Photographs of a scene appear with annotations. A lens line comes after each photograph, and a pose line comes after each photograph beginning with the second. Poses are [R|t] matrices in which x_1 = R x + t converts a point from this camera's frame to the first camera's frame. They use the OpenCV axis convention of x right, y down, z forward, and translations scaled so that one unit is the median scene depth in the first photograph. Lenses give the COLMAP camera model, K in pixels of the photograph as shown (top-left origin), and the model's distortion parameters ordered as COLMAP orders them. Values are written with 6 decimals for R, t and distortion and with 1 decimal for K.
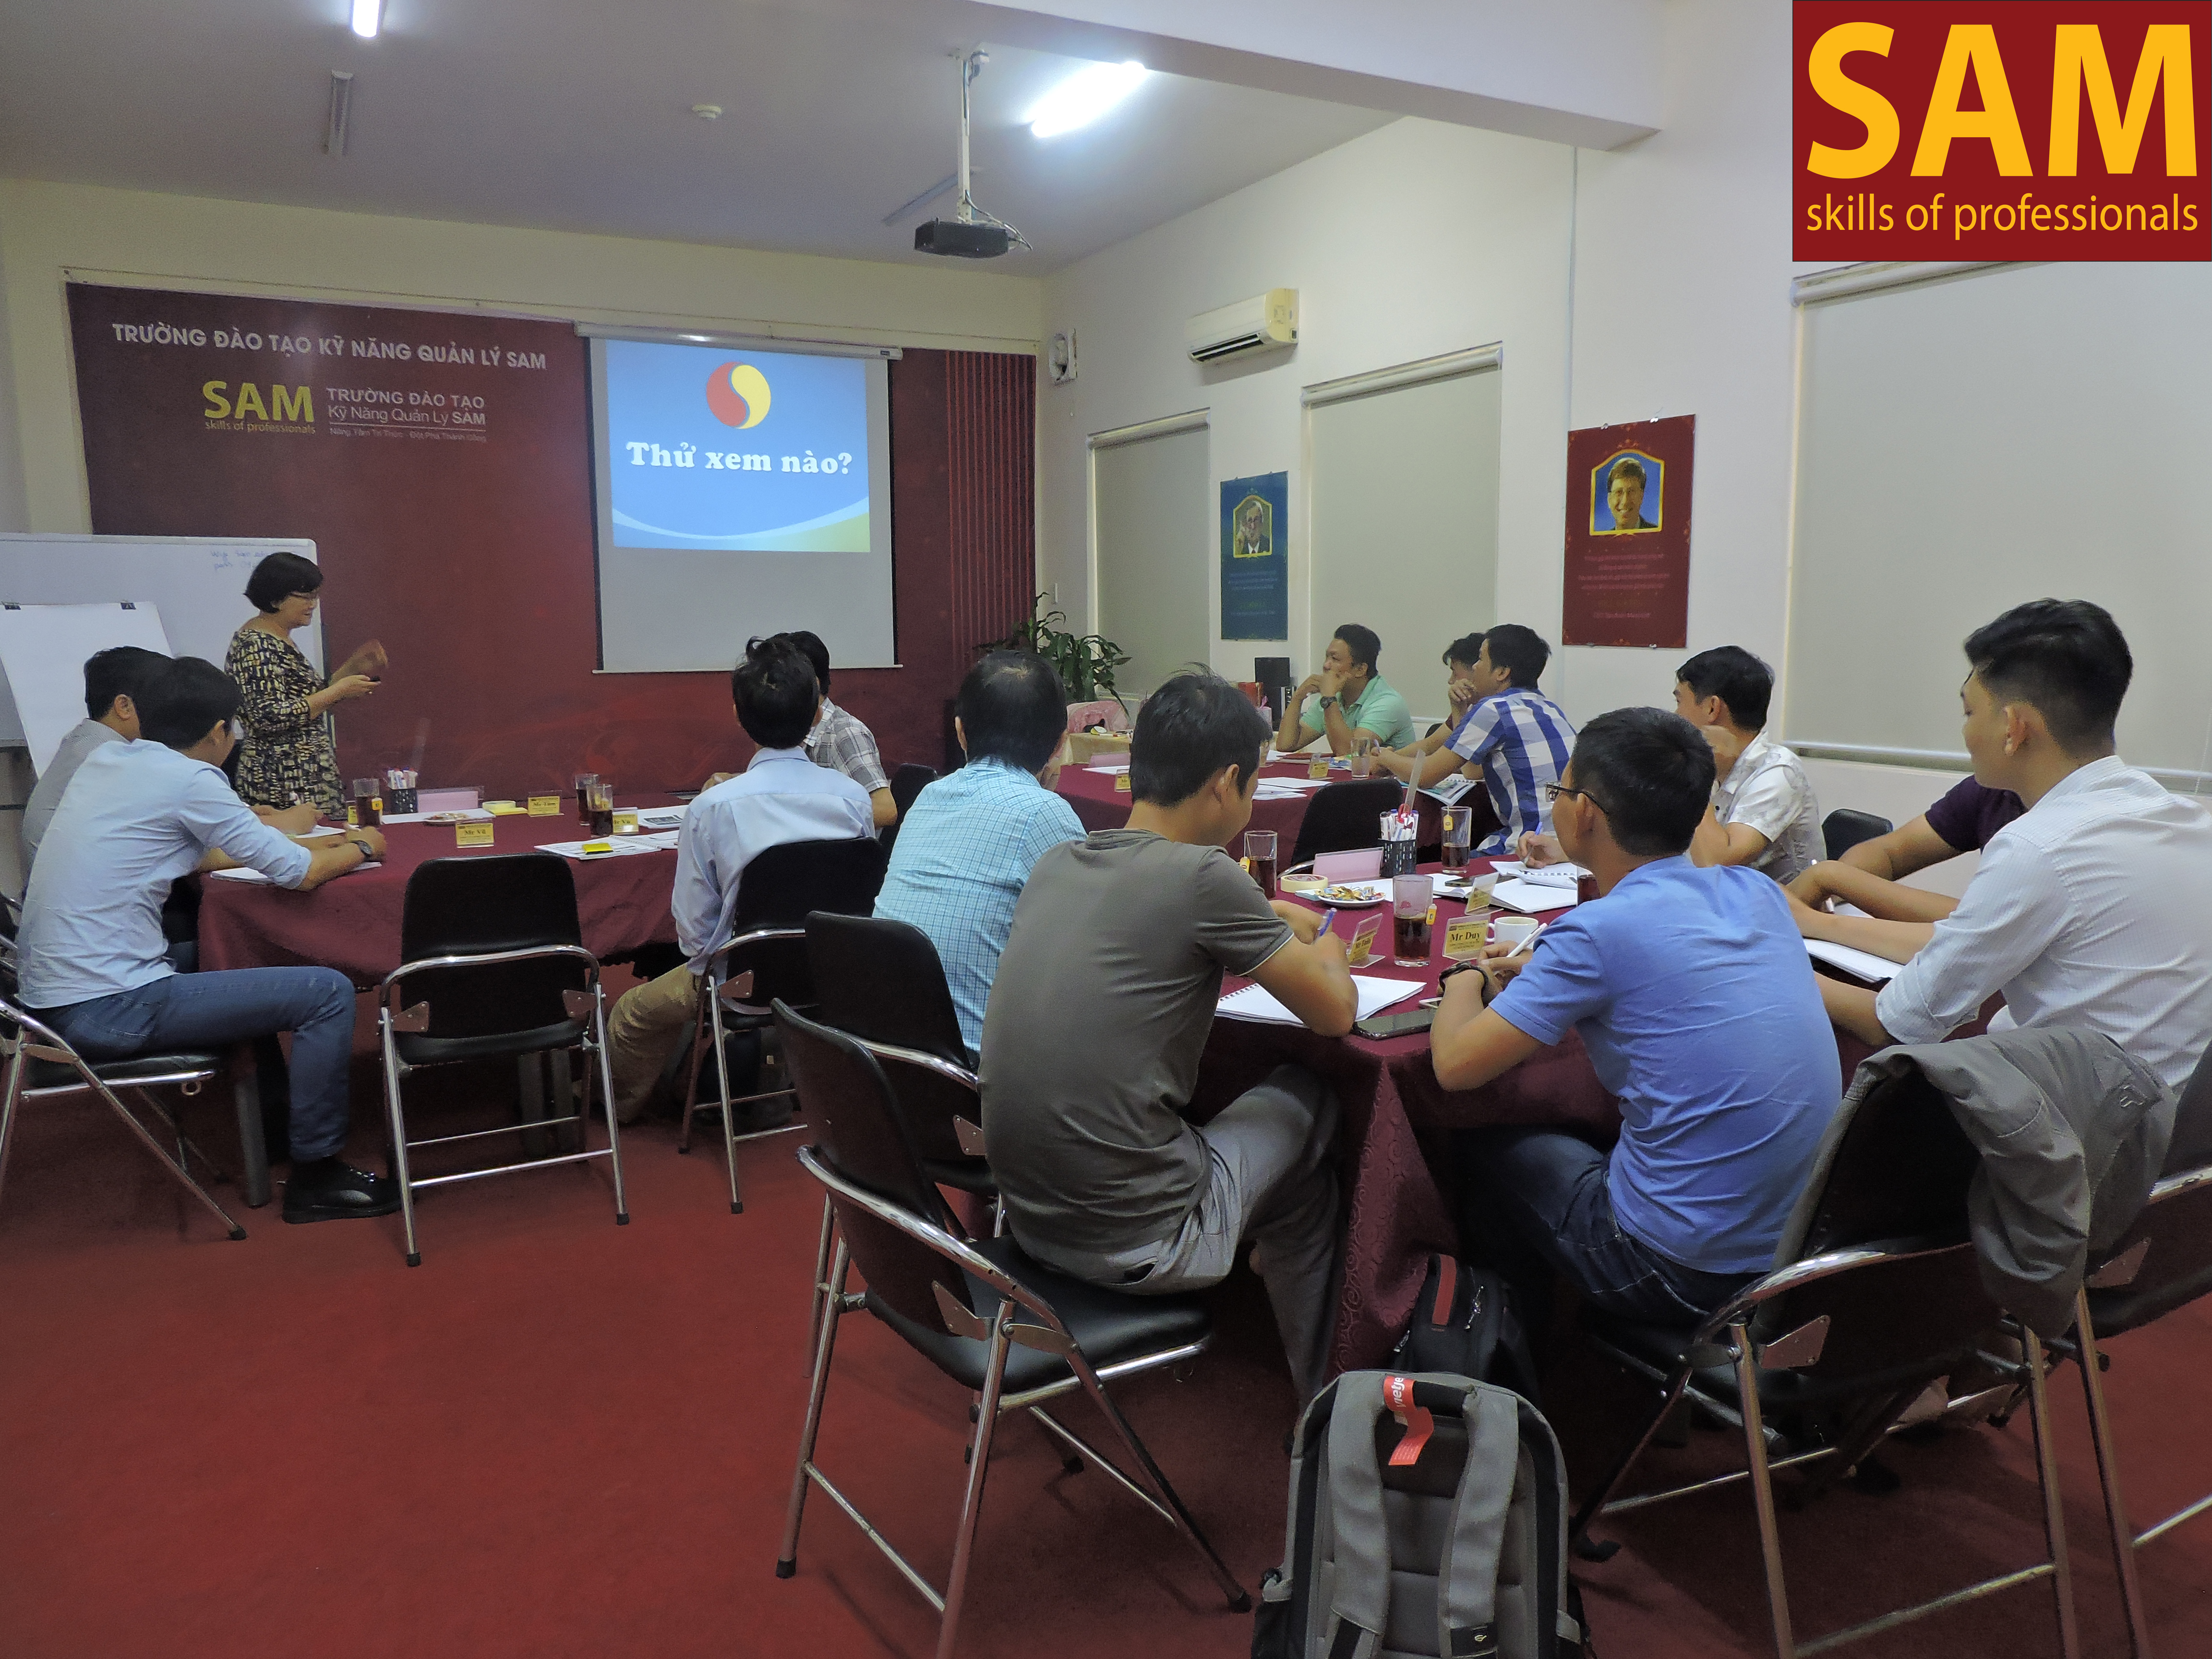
lens RADIAL K [[1591.8, 0, 1111.1], [0, 1591.8, 832.7], [0, 0, 1]] dist [-0.019539, 0.015582]
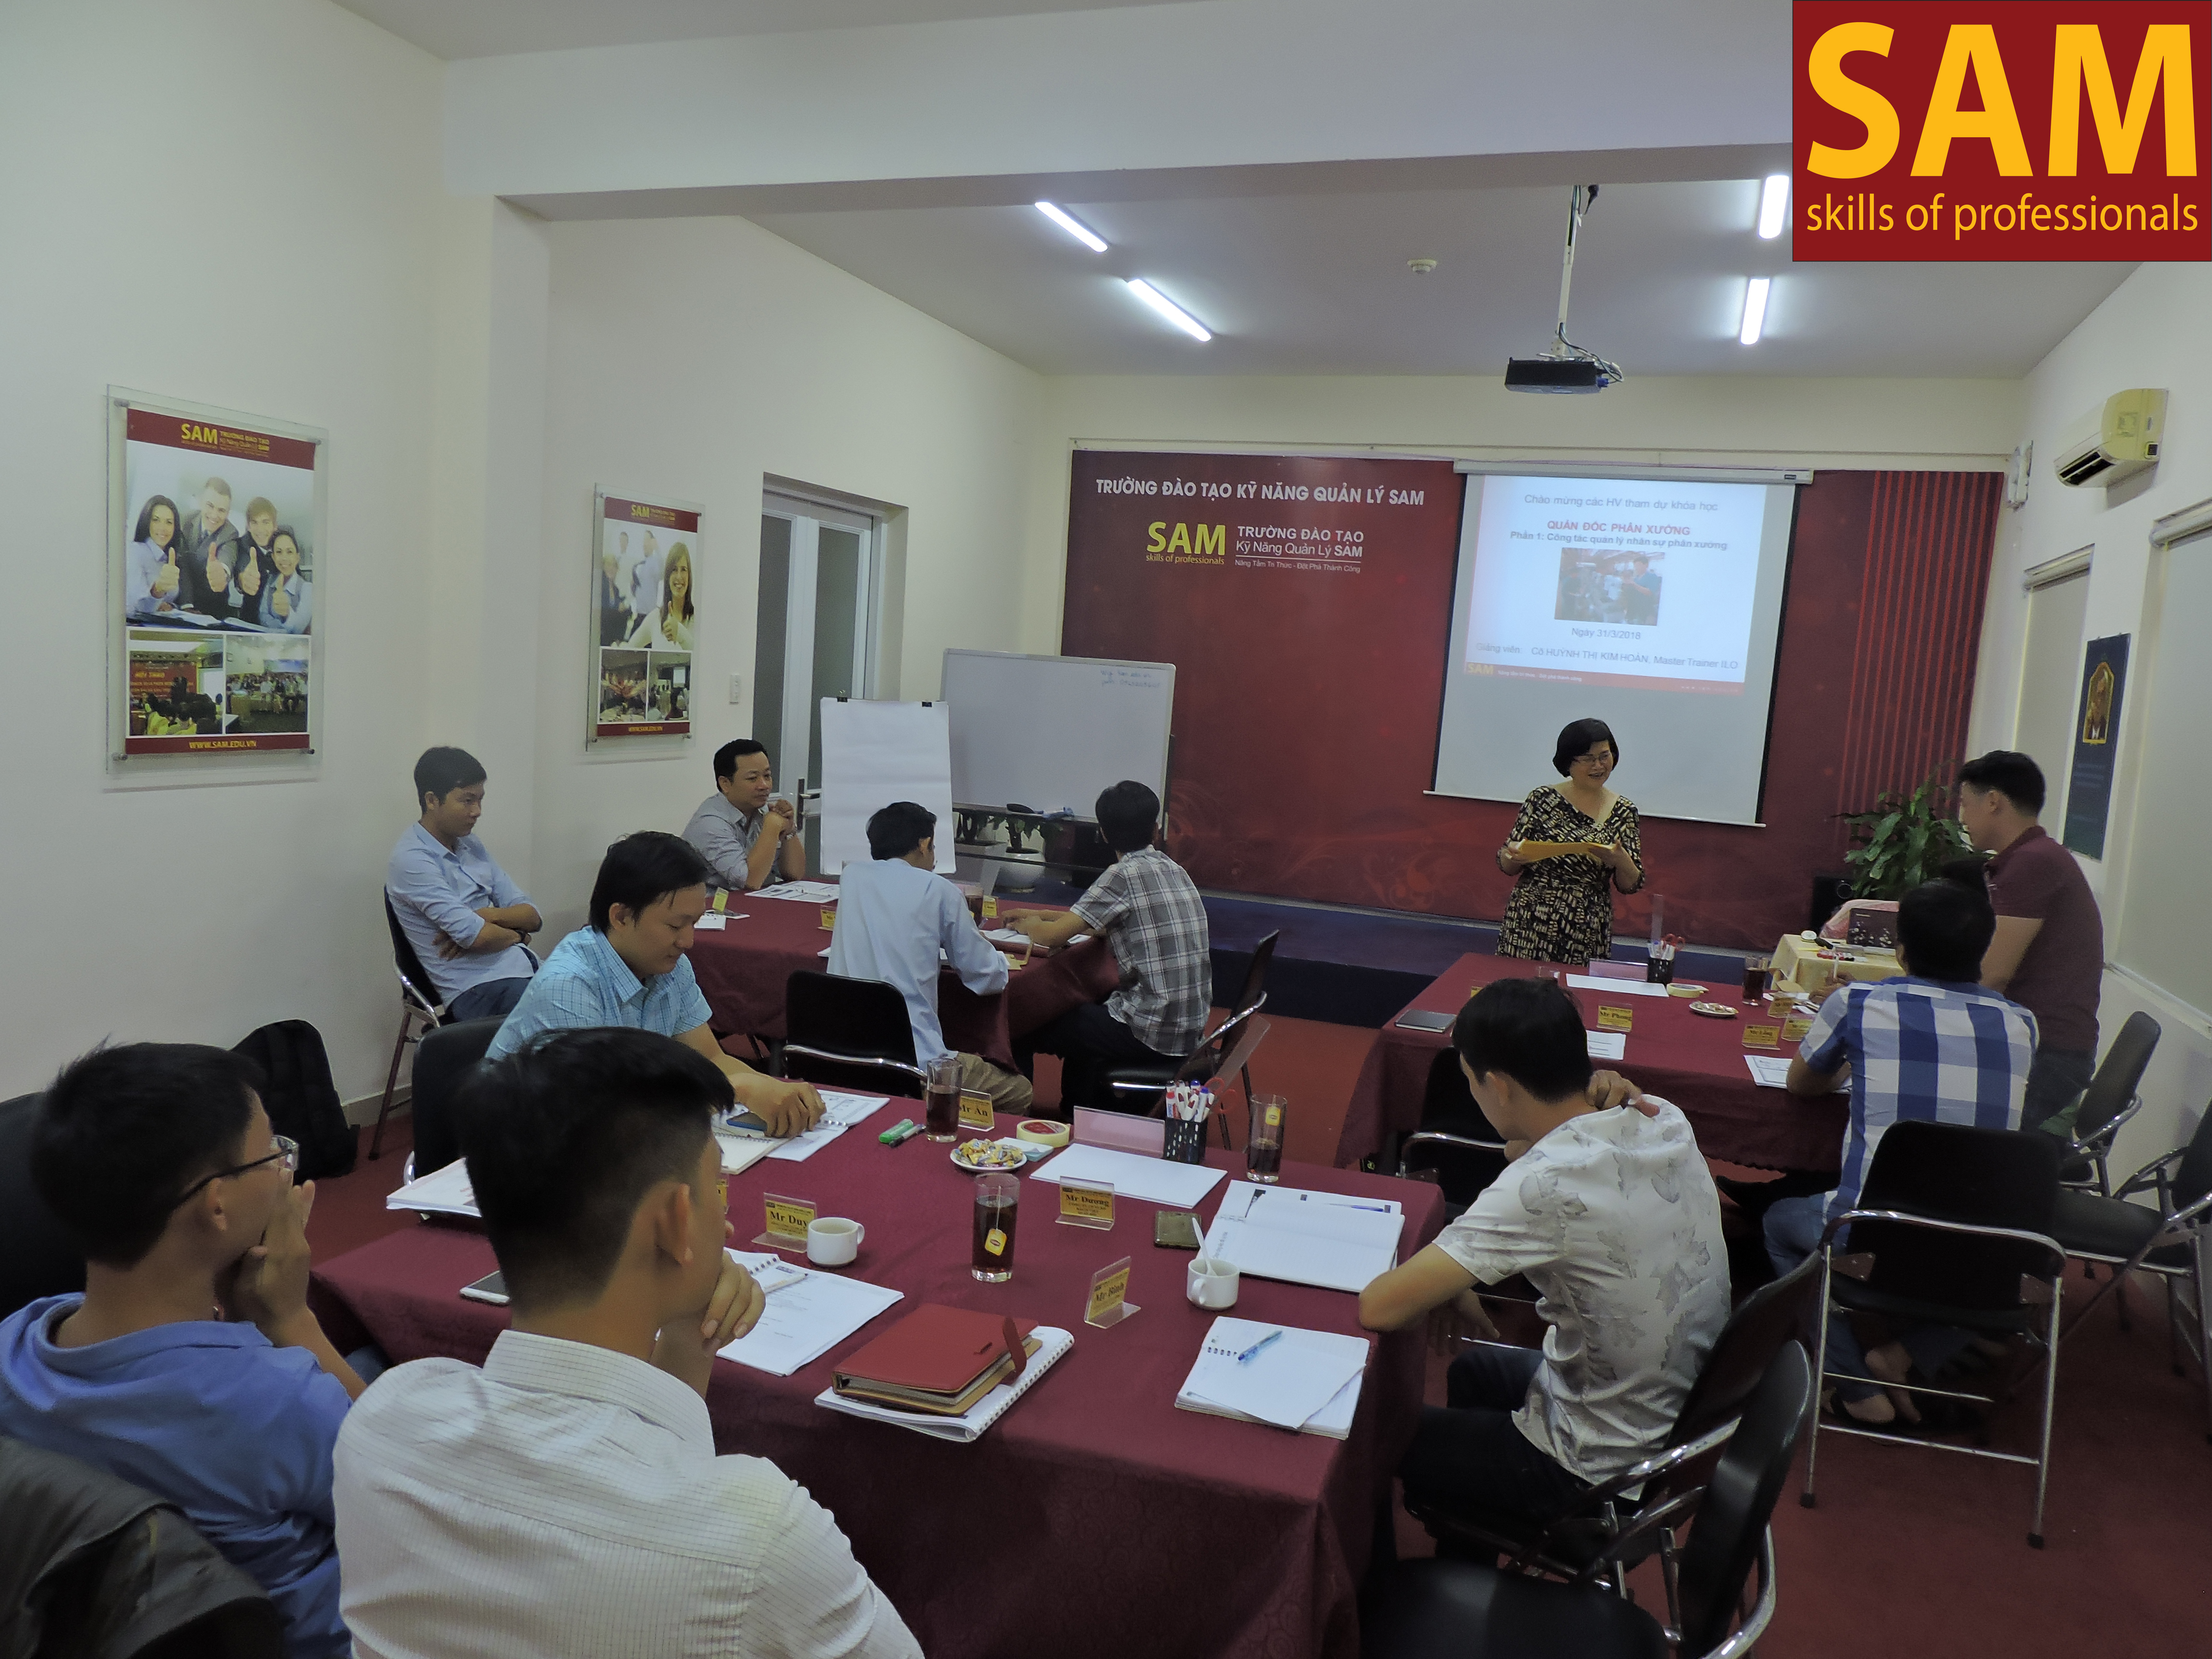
lens RADIAL K [[1591.8, 0, 1103.0], [0, 1591.8, 828.4], [0, 0, 1]] dist [-0.019539, 0.015582]
pose [[0.657935, 0.131929, -0.741429, 0.447355], [-0.174604, 0.984431, 0.020227, -0.090713], [0.732554, 0.116148, 0.670727, 0.224183]]
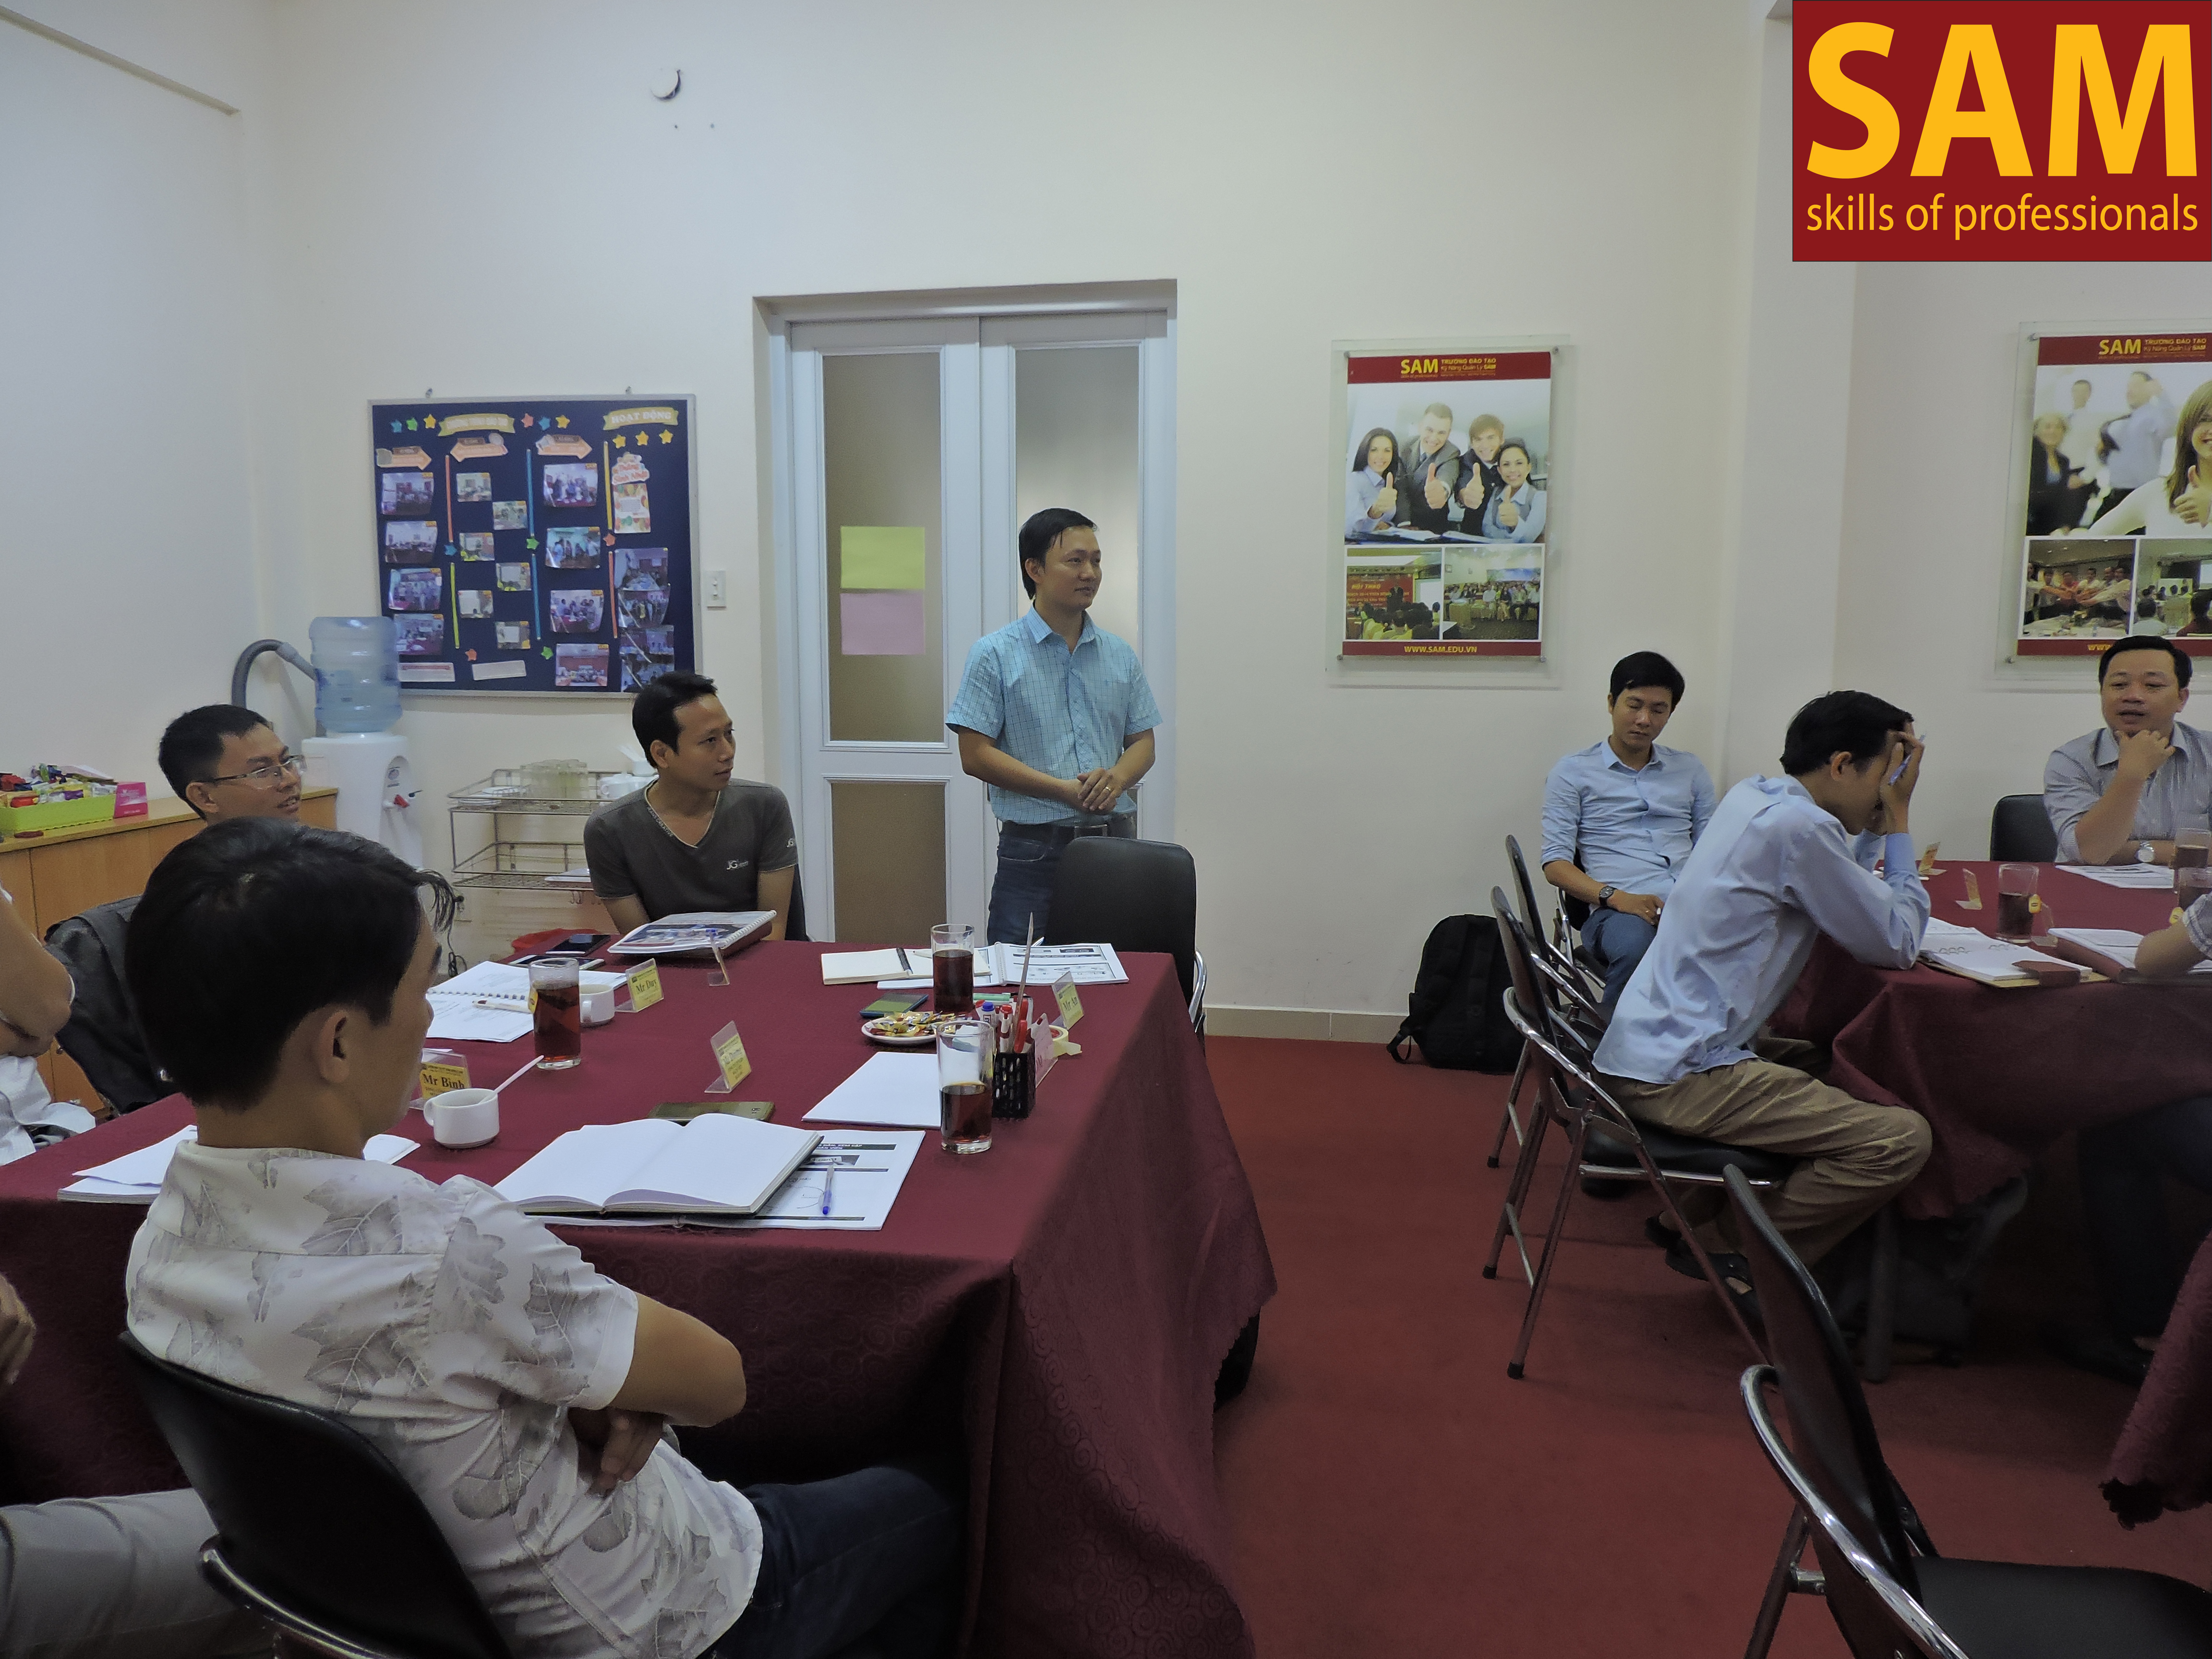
lens RADIAL K [[1591.8, 0, 1118.5], [0, 1591.8, 793.6], [0, 0, 1]] dist [-0.019539, 0.015582]
pose [[-0.626717, 0.097933, -0.773068, 0.353563], [-0.099095, 0.974001, 0.203723, -0.119777], [0.772920, 0.204284, -0.600718, 0.796794]]
